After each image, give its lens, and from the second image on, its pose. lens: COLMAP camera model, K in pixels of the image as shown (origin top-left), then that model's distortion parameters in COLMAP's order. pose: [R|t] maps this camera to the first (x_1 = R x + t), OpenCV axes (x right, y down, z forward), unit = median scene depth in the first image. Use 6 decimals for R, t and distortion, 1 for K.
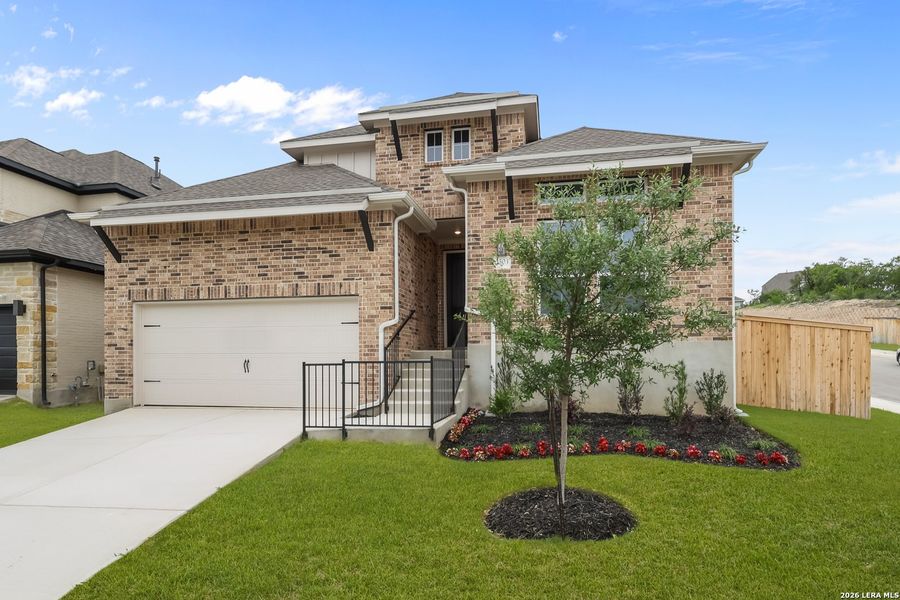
lens RADIAL K [[416.3, 0, 447.1], [0, 416.3, 302.6], [0, 0, 1]] dist [-0.000385, 0.000367]
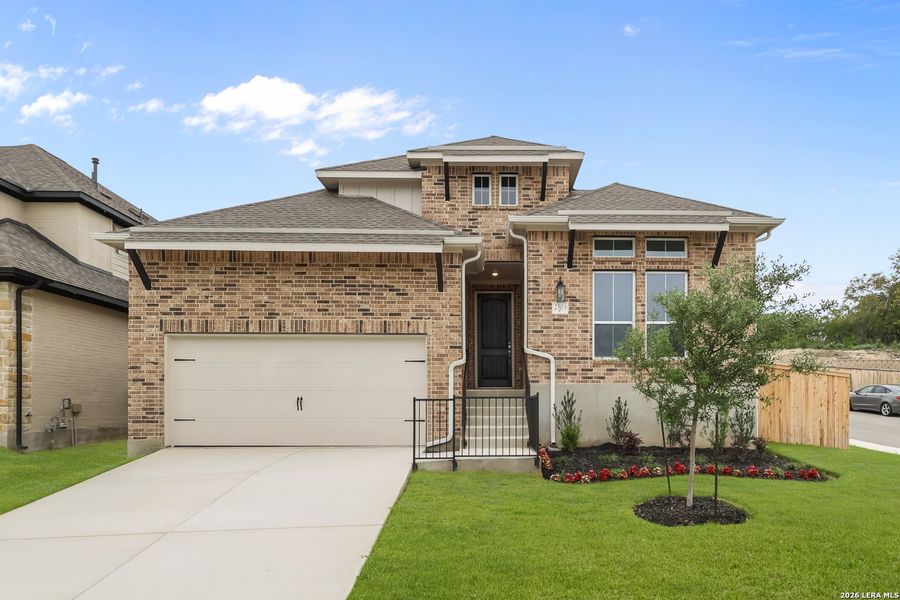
lens RADIAL K [[480.7, 0, 450.1], [0, 480.7, 331.4], [0, 0, 1]] dist [-0.000851, -0.000129]
pose [[0.984539, 0.031671, 0.172278, -0.341310], [-0.028388, 0.999366, -0.021485, -0.000741], [-0.172850, 0.016263, 0.984814, -0.162129]]
